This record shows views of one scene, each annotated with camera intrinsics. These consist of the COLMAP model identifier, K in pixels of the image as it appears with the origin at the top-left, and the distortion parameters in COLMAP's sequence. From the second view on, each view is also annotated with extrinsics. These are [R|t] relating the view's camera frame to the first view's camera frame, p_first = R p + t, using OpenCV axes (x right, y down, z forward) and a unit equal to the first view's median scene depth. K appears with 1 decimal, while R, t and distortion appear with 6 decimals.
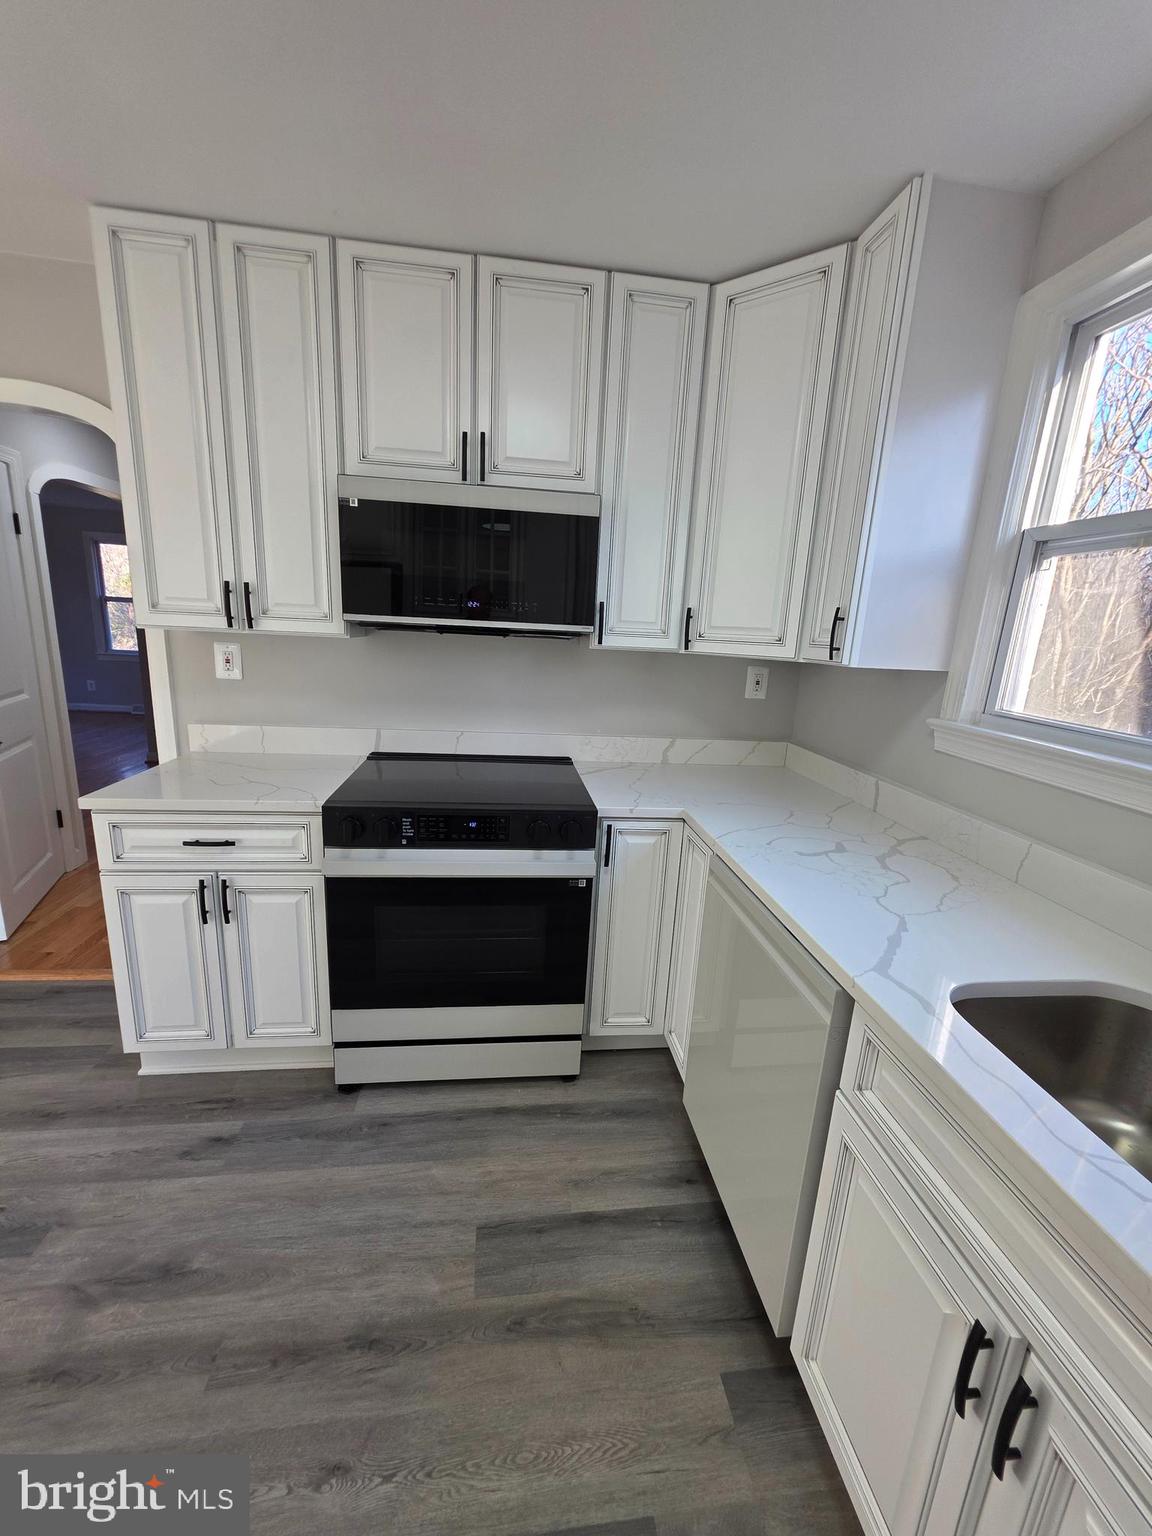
lens RADIAL K [[612.8, 0, 569.0], [0, 612.8, 773.9], [0, 0, 1]] dist [0.001120, -0.000009]
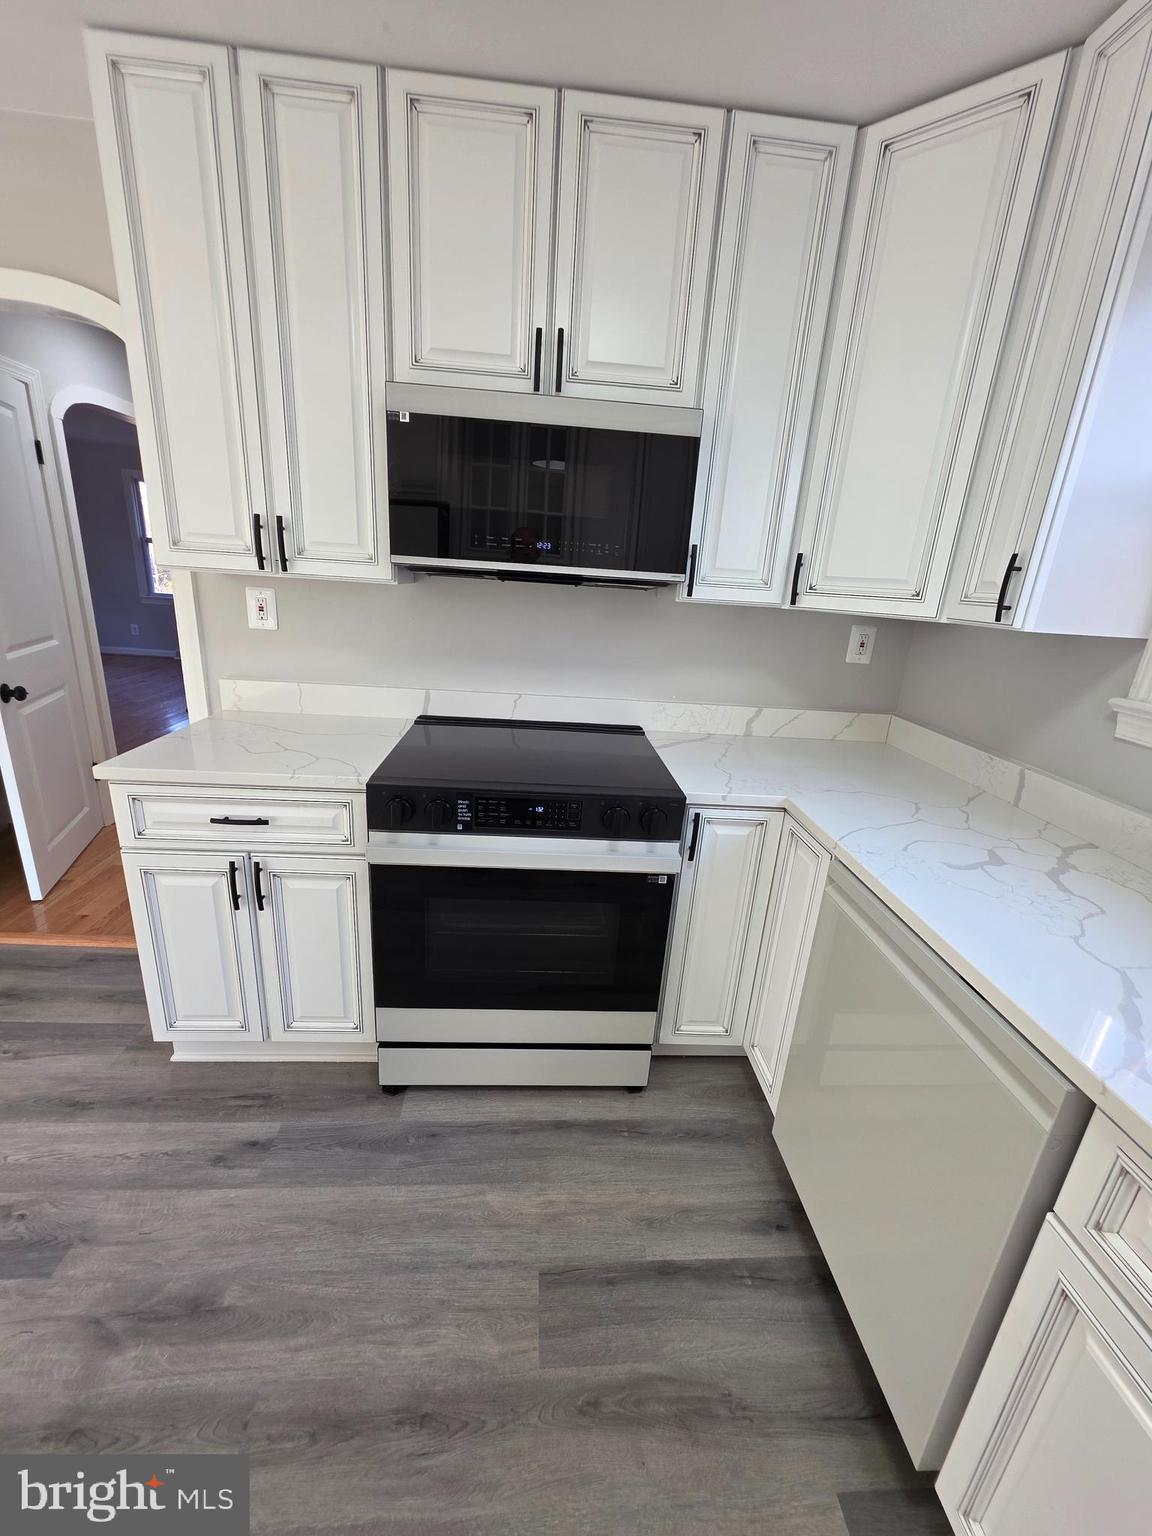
lens RADIAL K [[612.8, 0, 571.4], [0, 612.8, 771.0], [0, 0, 1]] dist [0.001120, -0.000009]
pose [[0.998170, 0.030856, -0.052014, -0.069735], [-0.026994, 0.996939, 0.073376, -0.034306], [0.054119, -0.071838, 0.995947, 0.155802]]
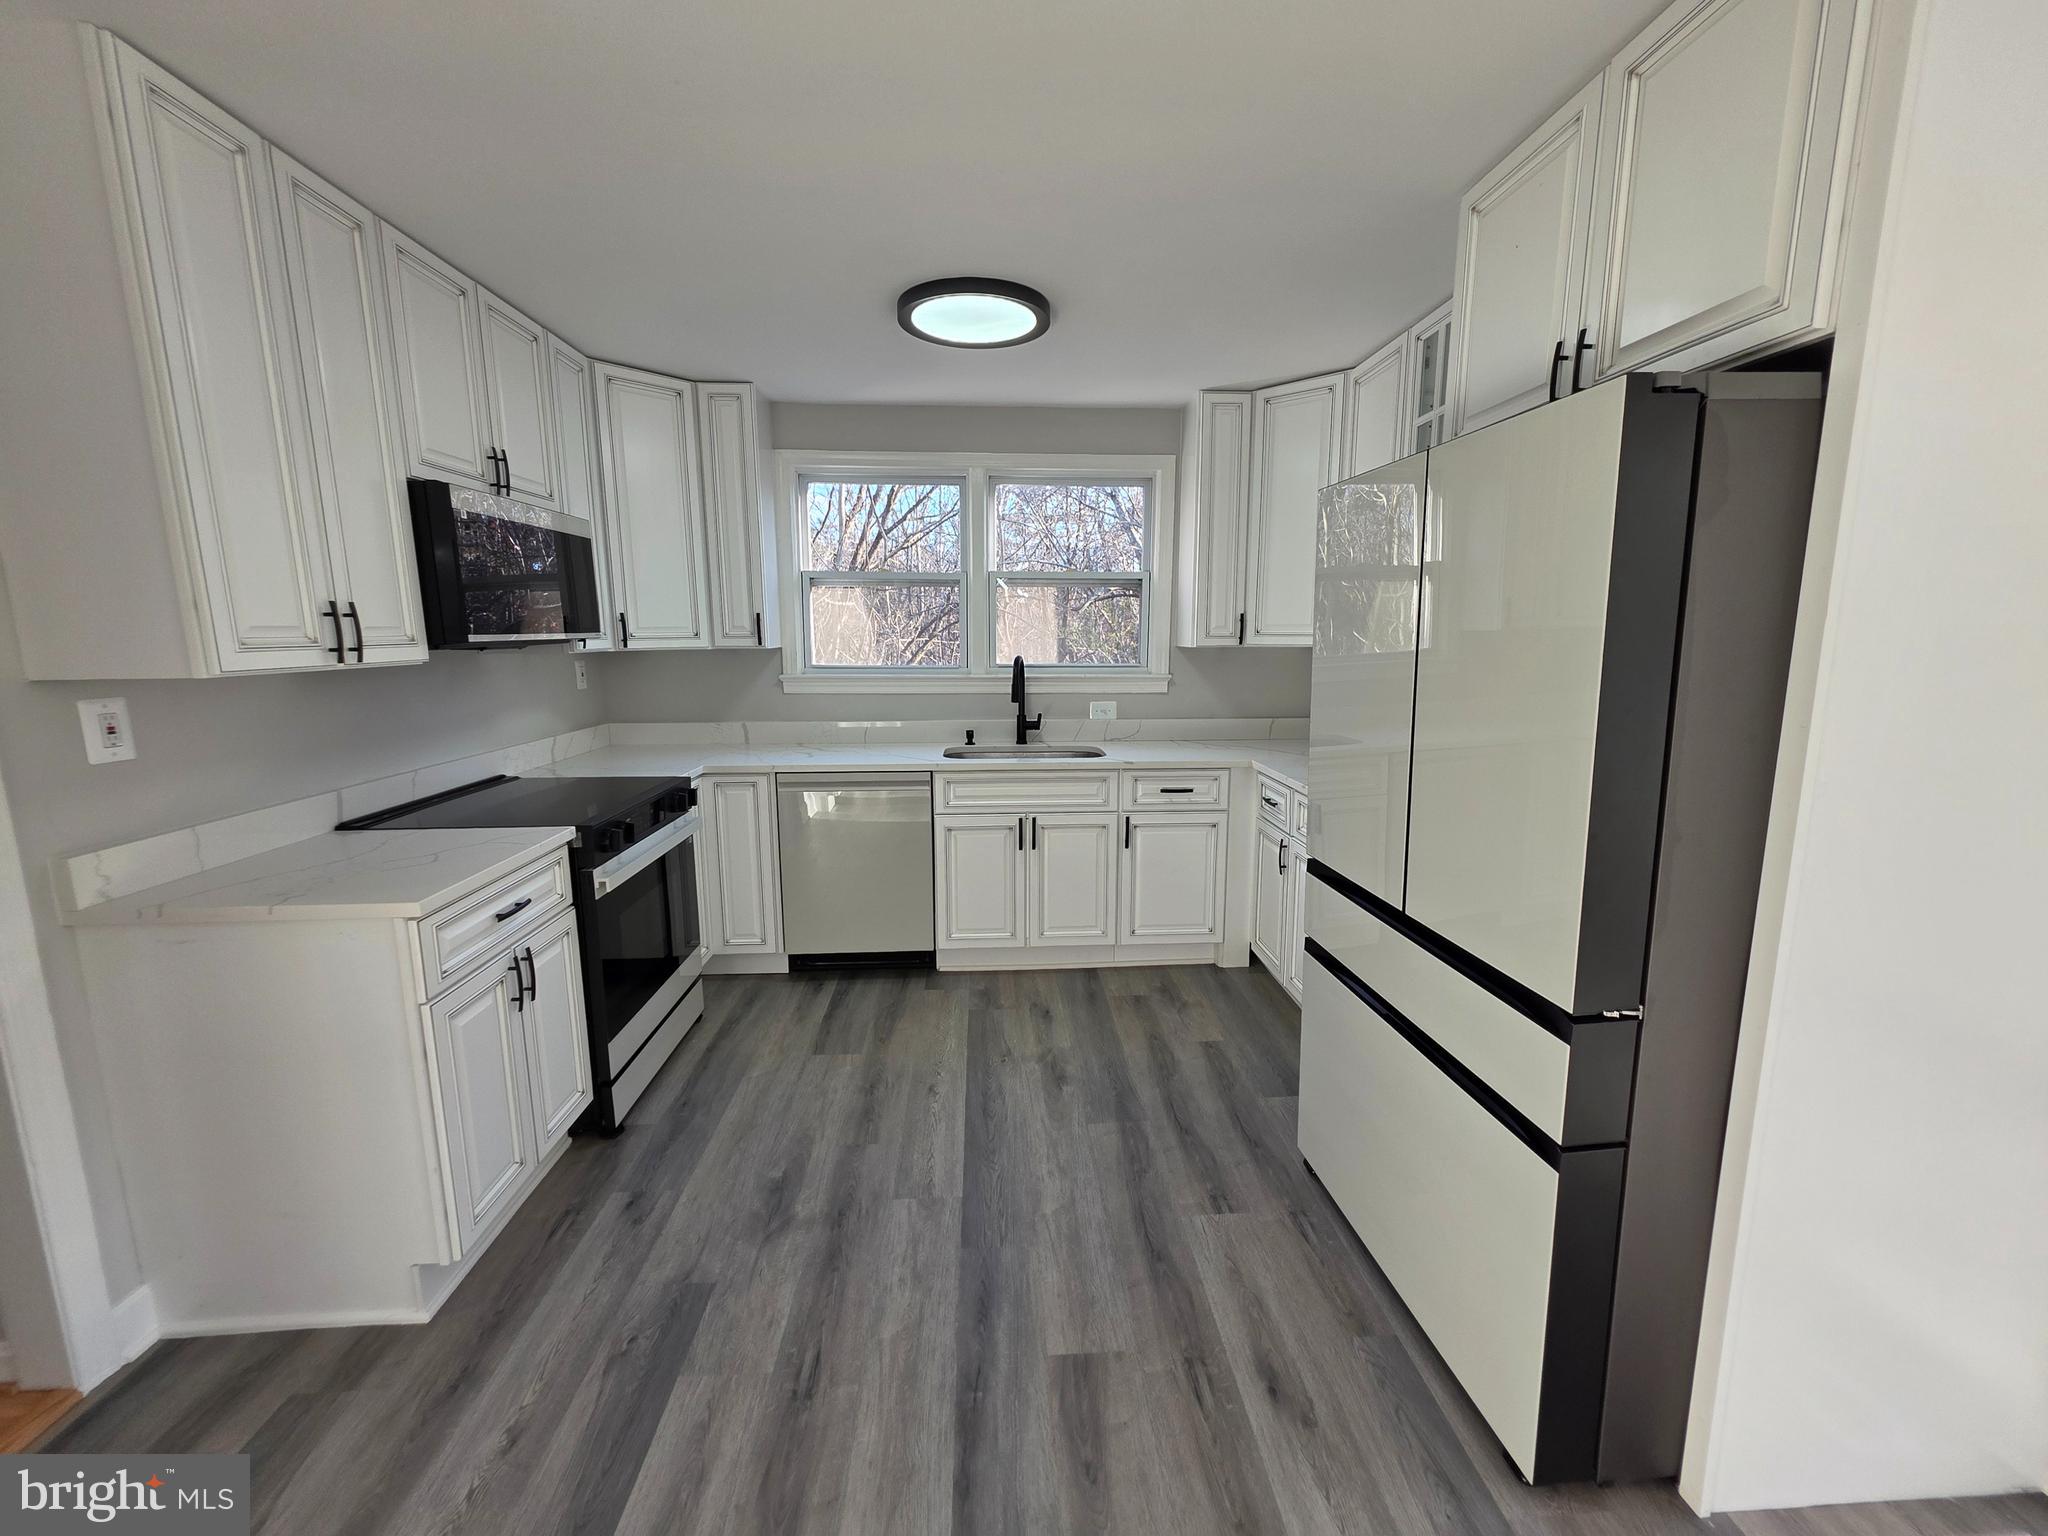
lens RADIAL K [[817.0, 0, 1030.5], [0, 817.0, 748.8], [0, 0, 1]] dist [0.001120, -0.000009]
pose [[0.066240, -0.196212, 0.978321, -1.562421], [0.237035, 0.955502, 0.175587, -0.125690], [-0.969240, 0.220265, 0.109802, 0.130401]]
